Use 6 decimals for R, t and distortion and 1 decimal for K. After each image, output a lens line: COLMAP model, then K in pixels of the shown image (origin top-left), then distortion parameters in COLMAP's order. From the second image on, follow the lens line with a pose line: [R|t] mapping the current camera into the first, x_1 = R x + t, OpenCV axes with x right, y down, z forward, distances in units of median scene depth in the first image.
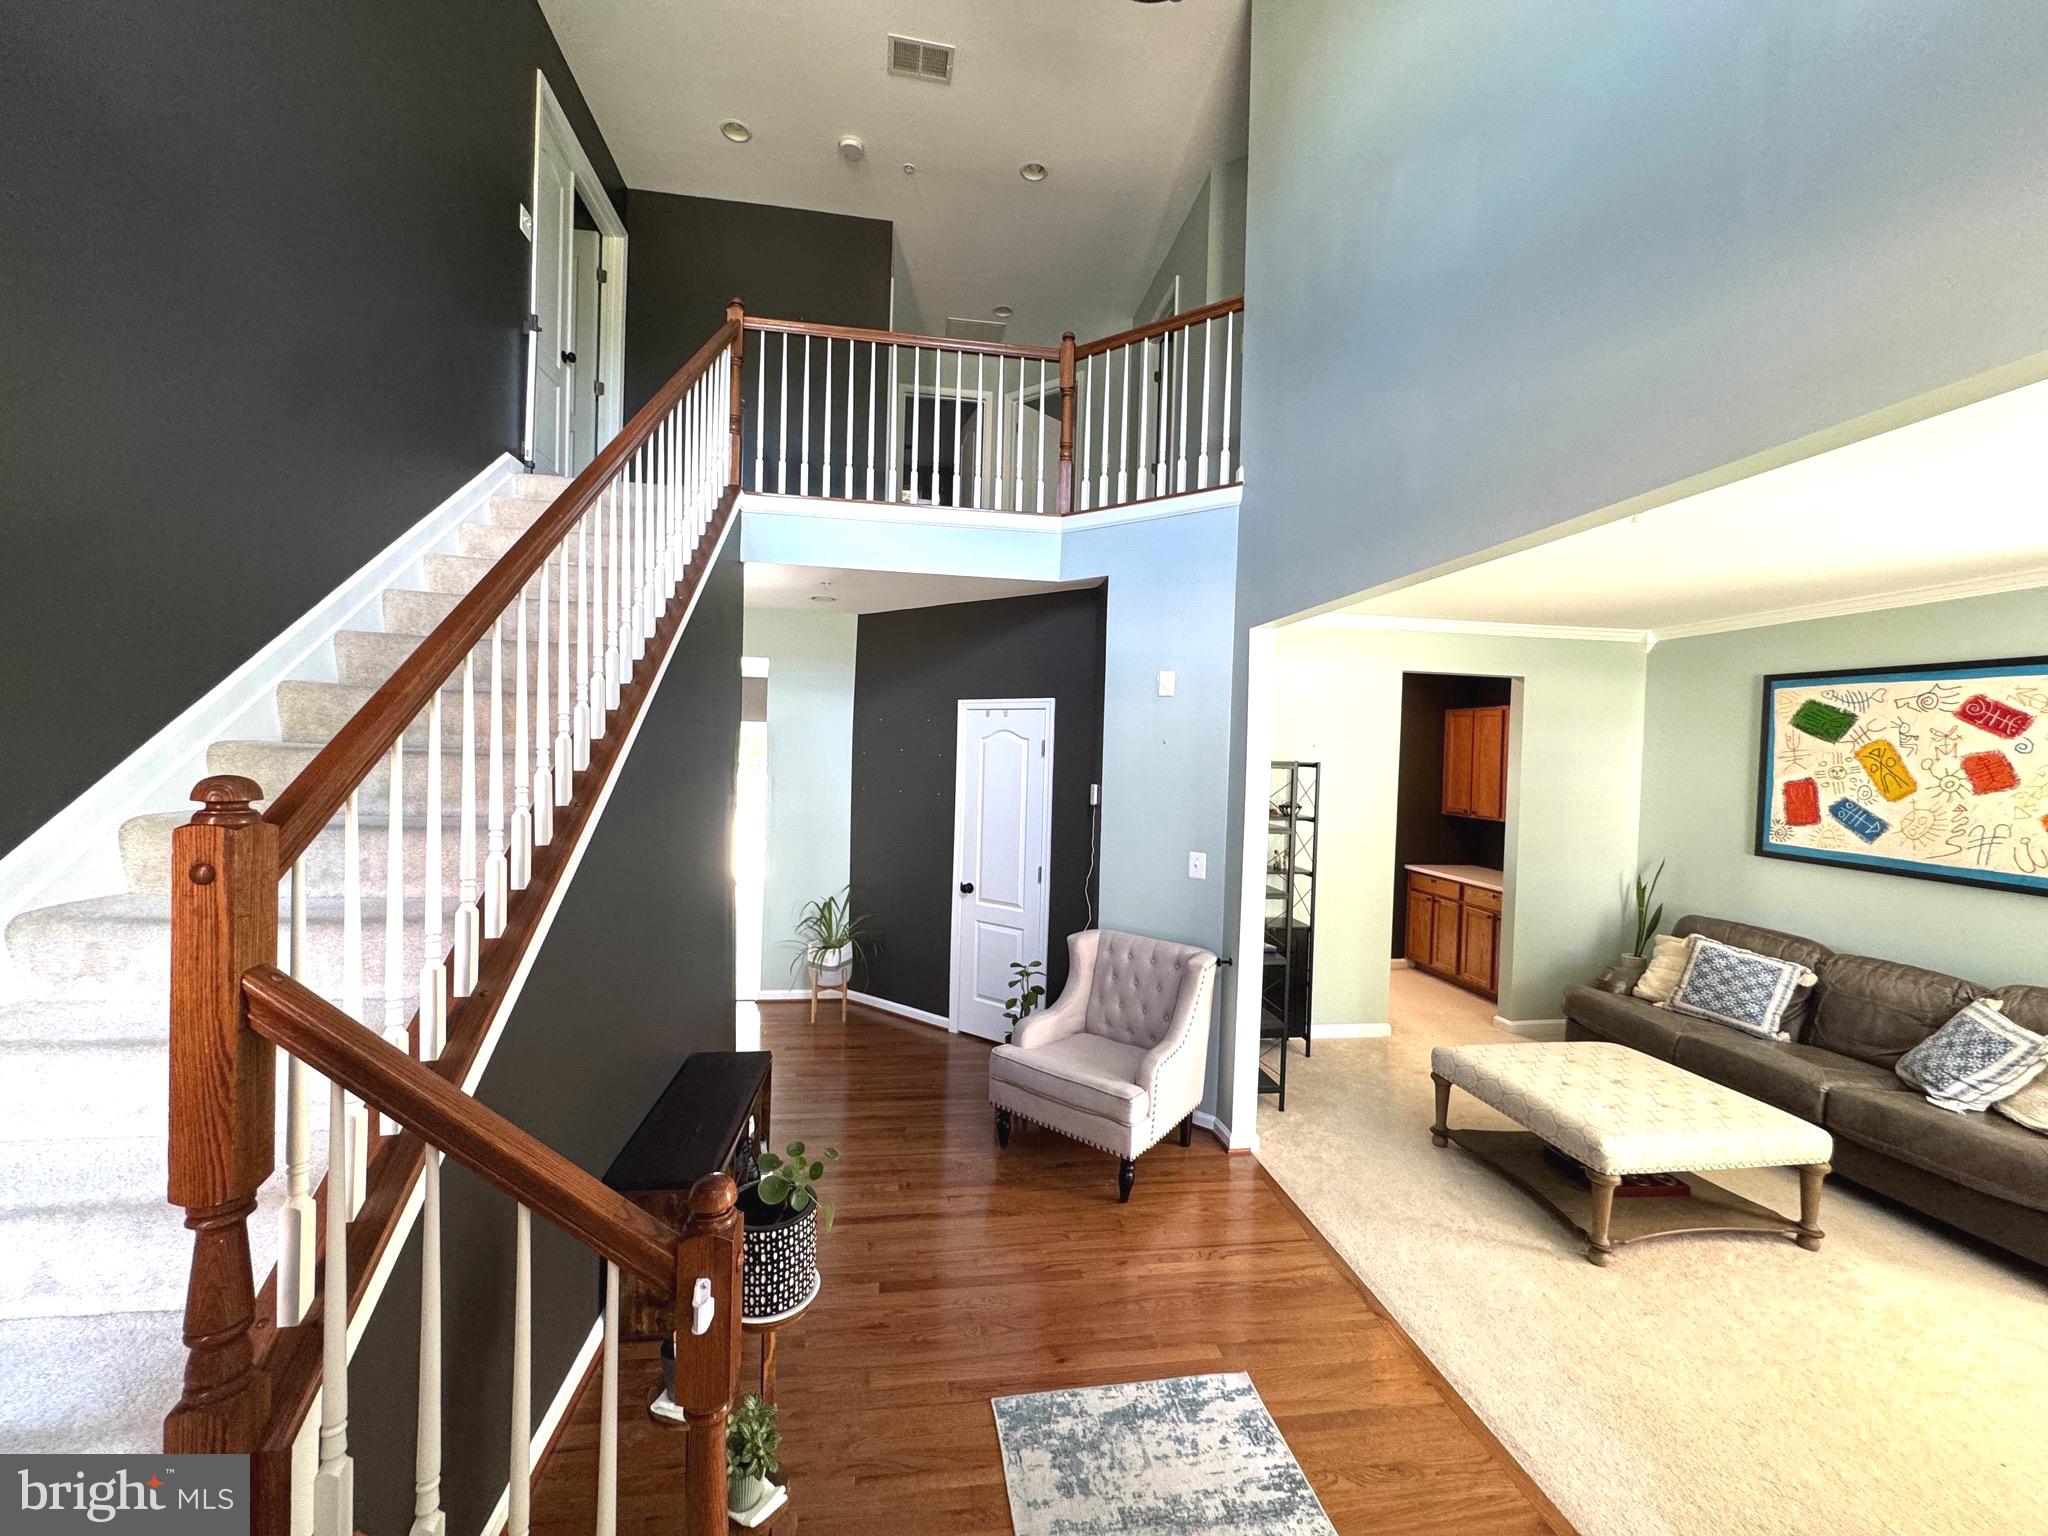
lens RADIAL K [[818.2, 0, 1020.0], [0, 818.2, 765.0], [0, 0, 1]] dist [-0.004030, 0.000302]
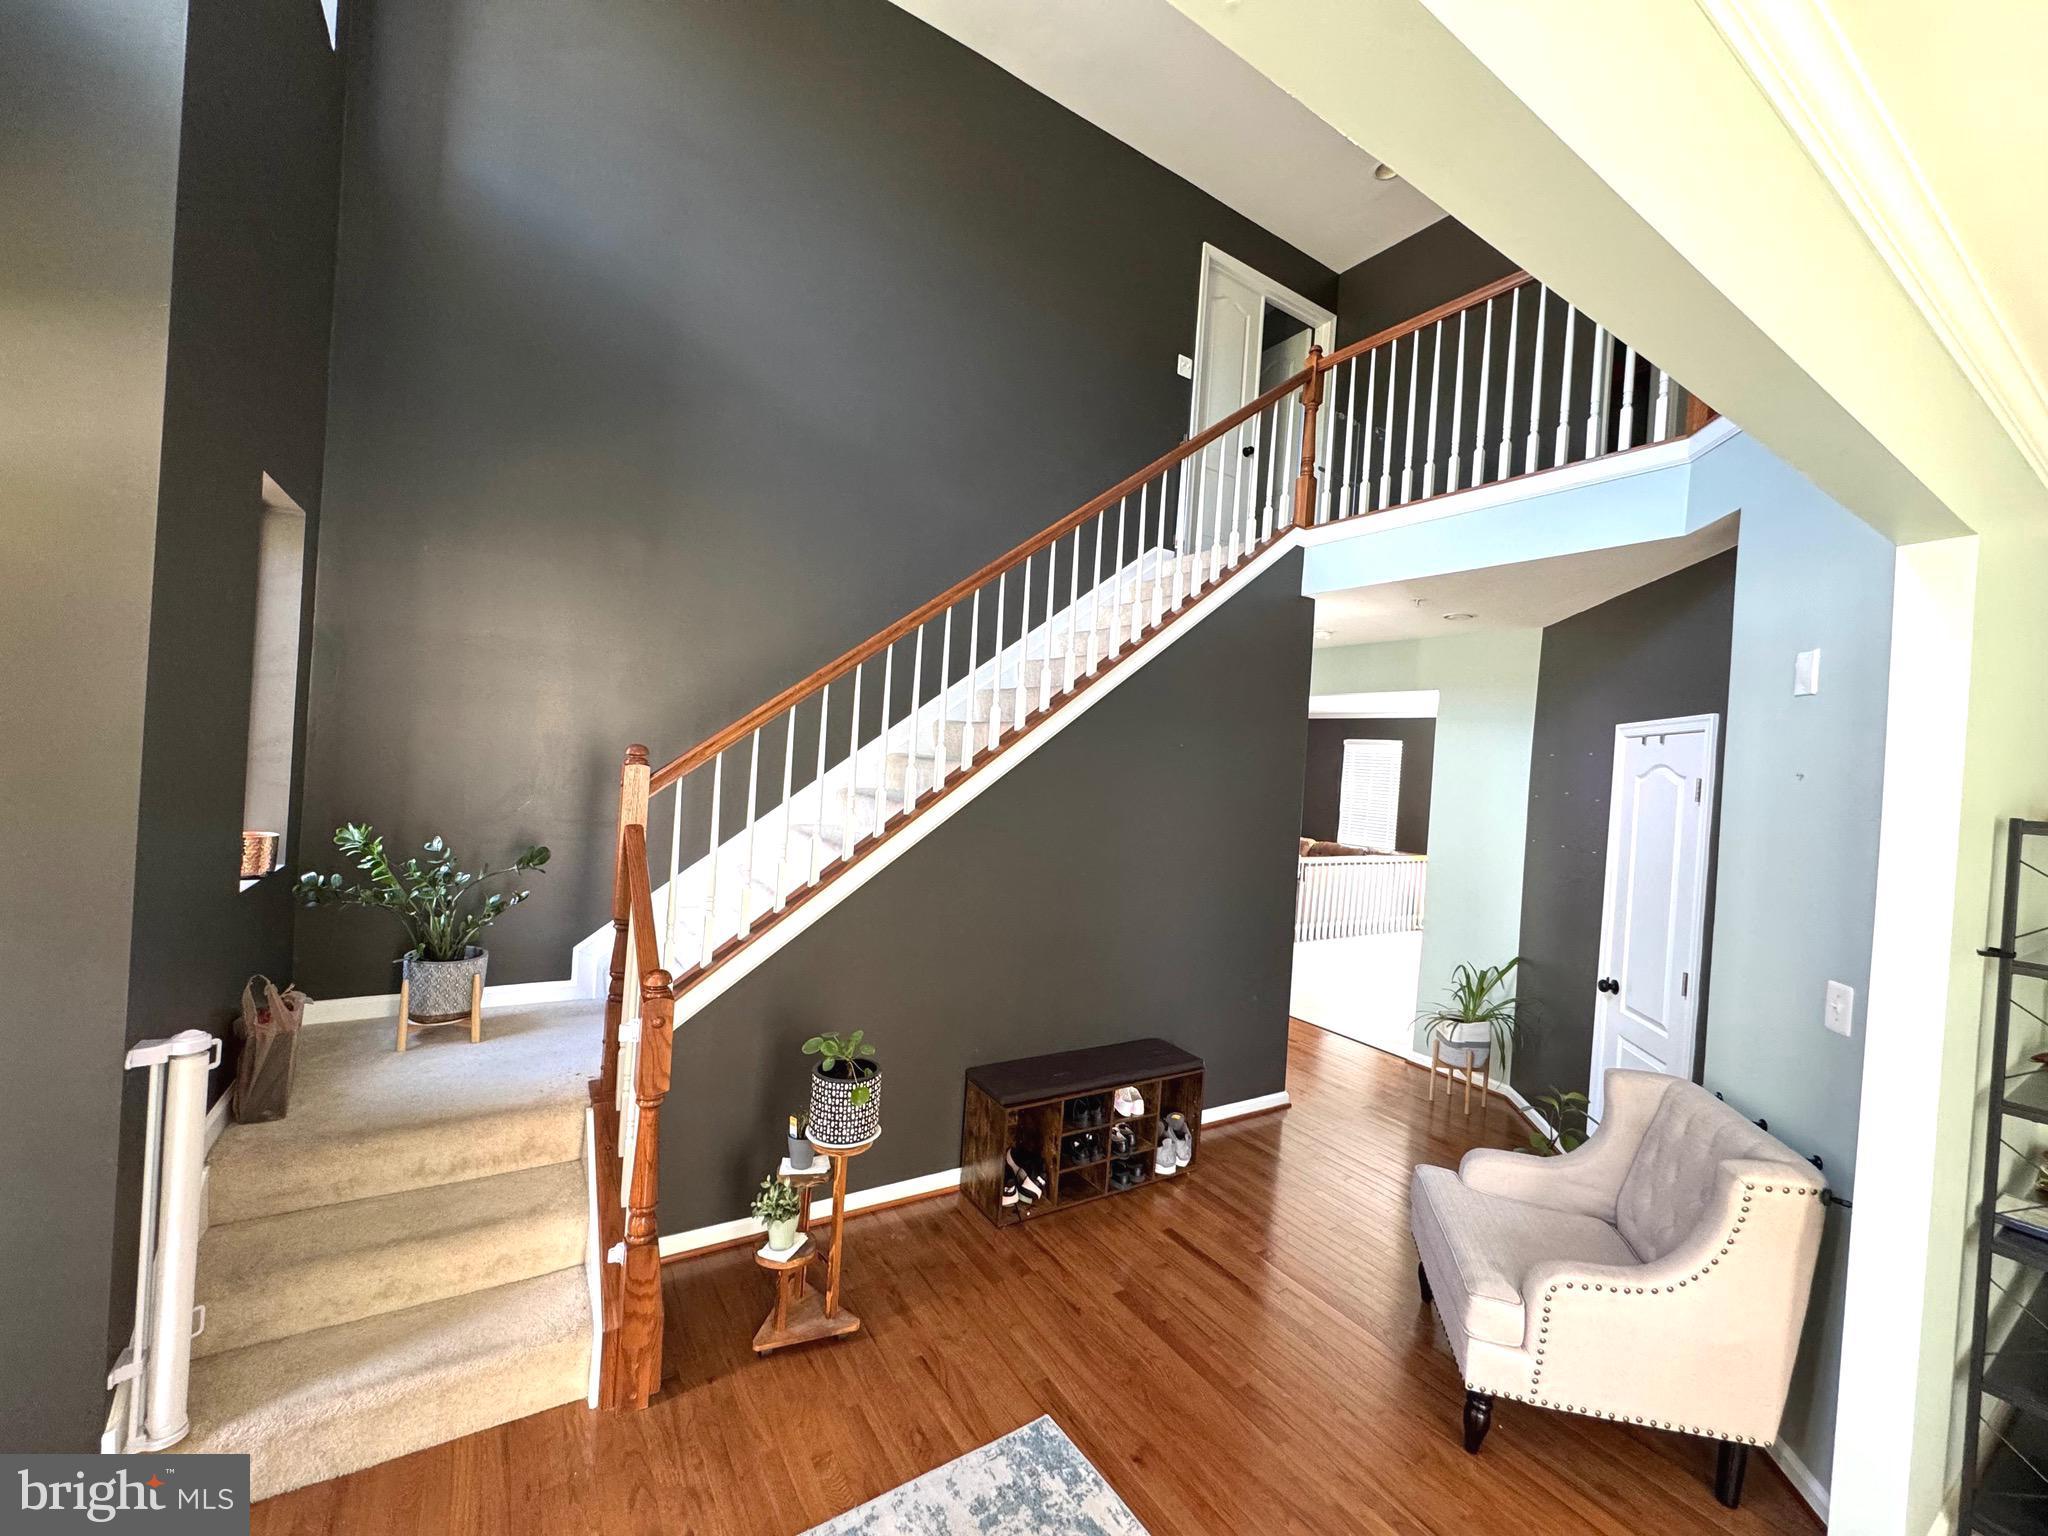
lens RADIAL K [[814.1, 0, 1024.0], [0, 814.1, 768.0], [0, 0, 1]] dist [0.000316, 0.000165]
pose [[0.414284, 0.004406, -0.910137, 0.458280], [-0.064274, 0.997633, -0.024428, 0.013153], [0.907875, 0.068618, 0.413587, 0.279427]]
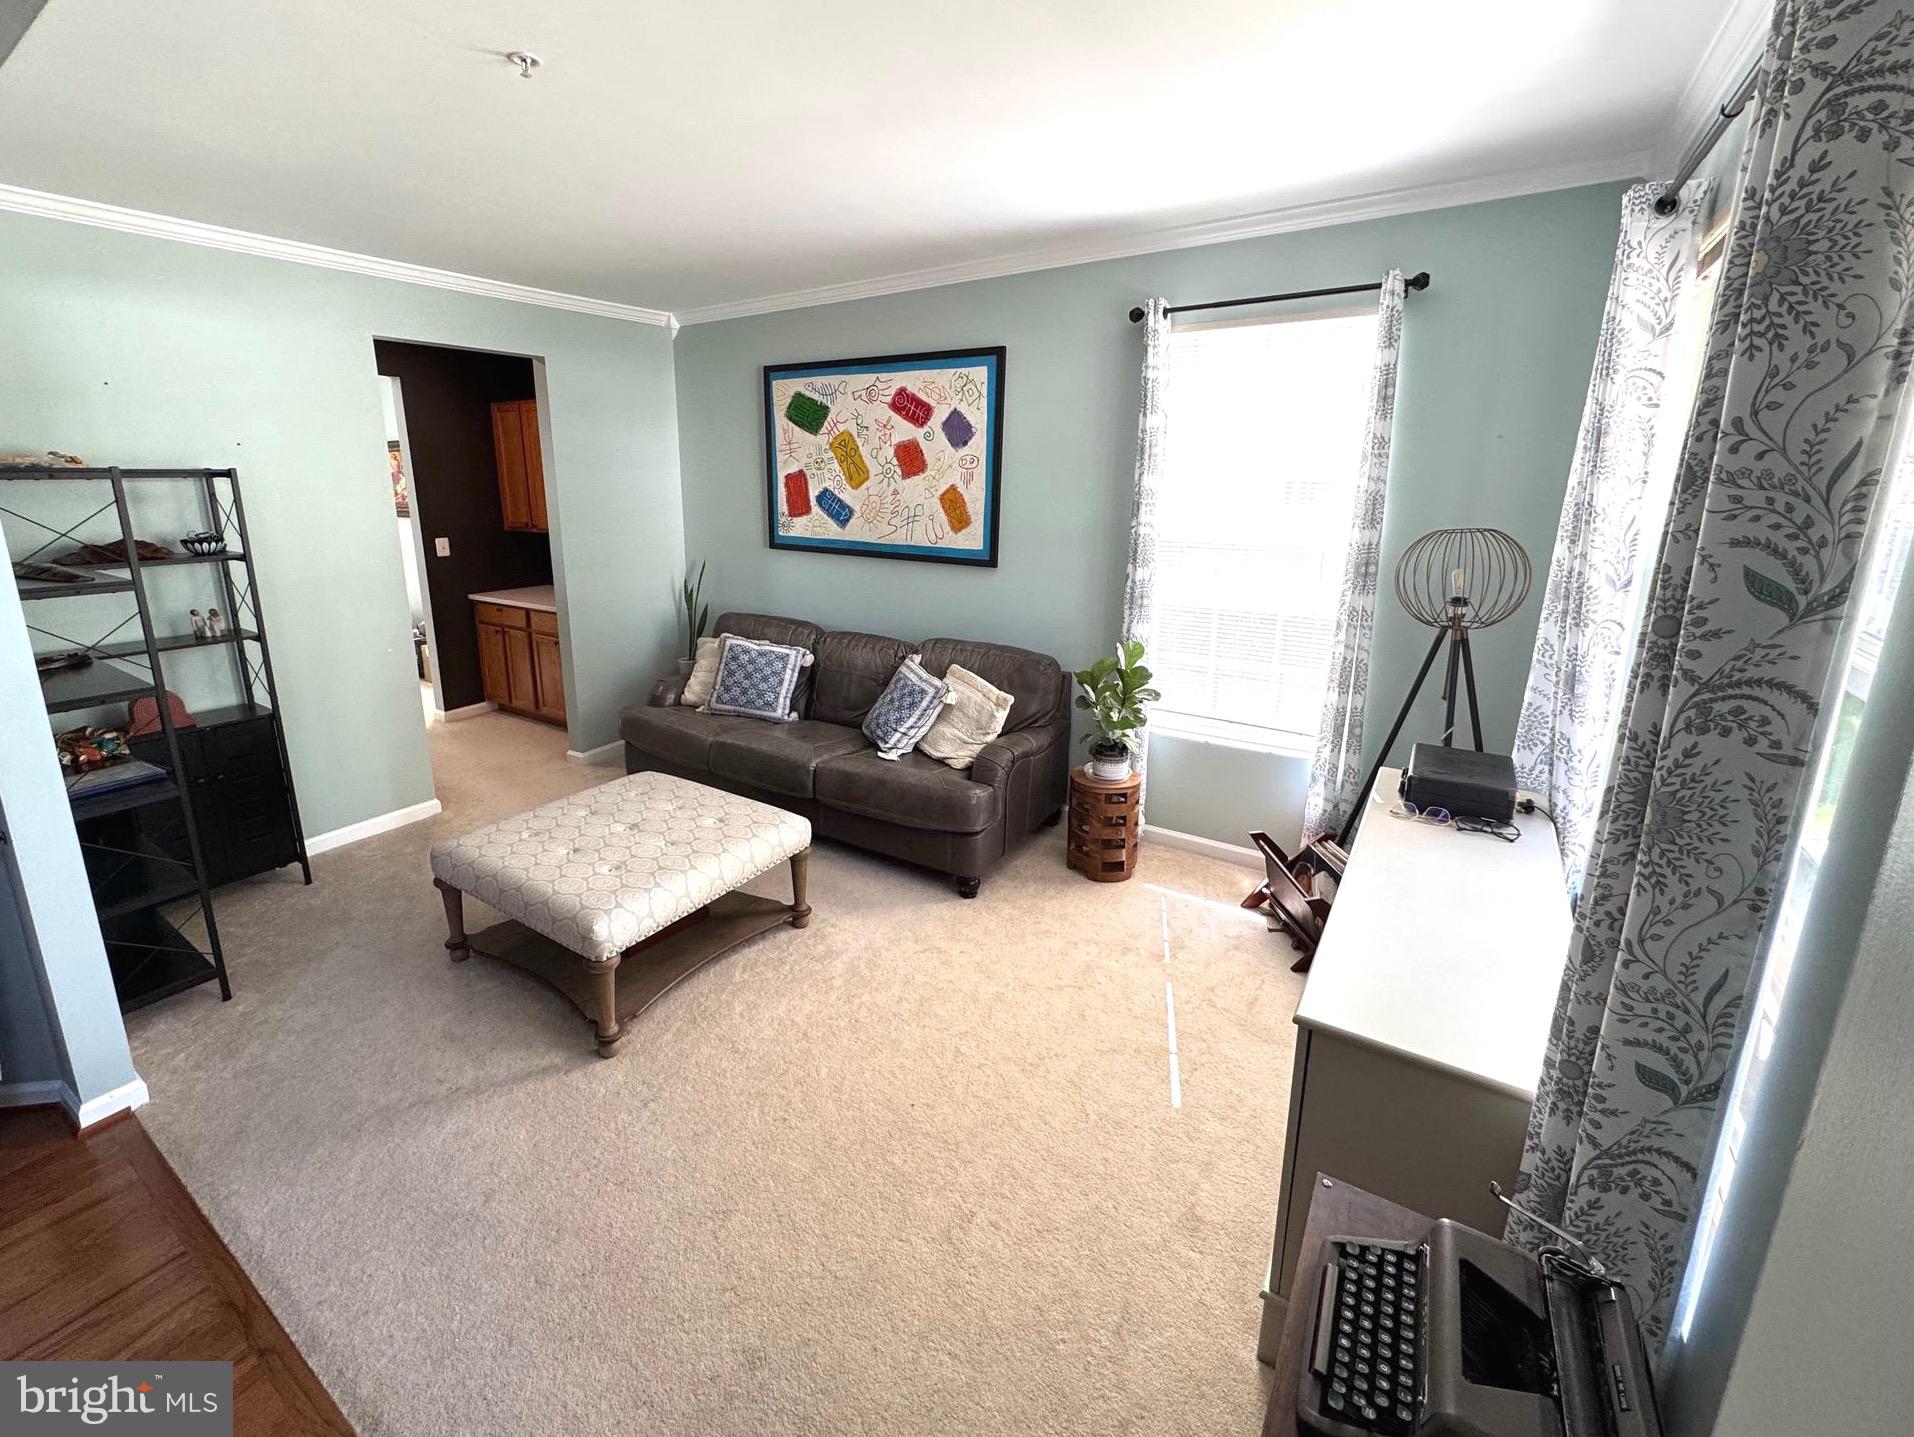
lens RADIAL K [[815.4, 0, 886.6], [0, 815.4, 664.2], [0, 0, 1]] dist [-0.001256, 0.000082]
pose [[0.686198, -0.195184, 0.700740, 0.279594], [0.036435, 0.971342, 0.234879, 0.017551], [-0.726502, -0.135642, 0.673644, 0.193293]]
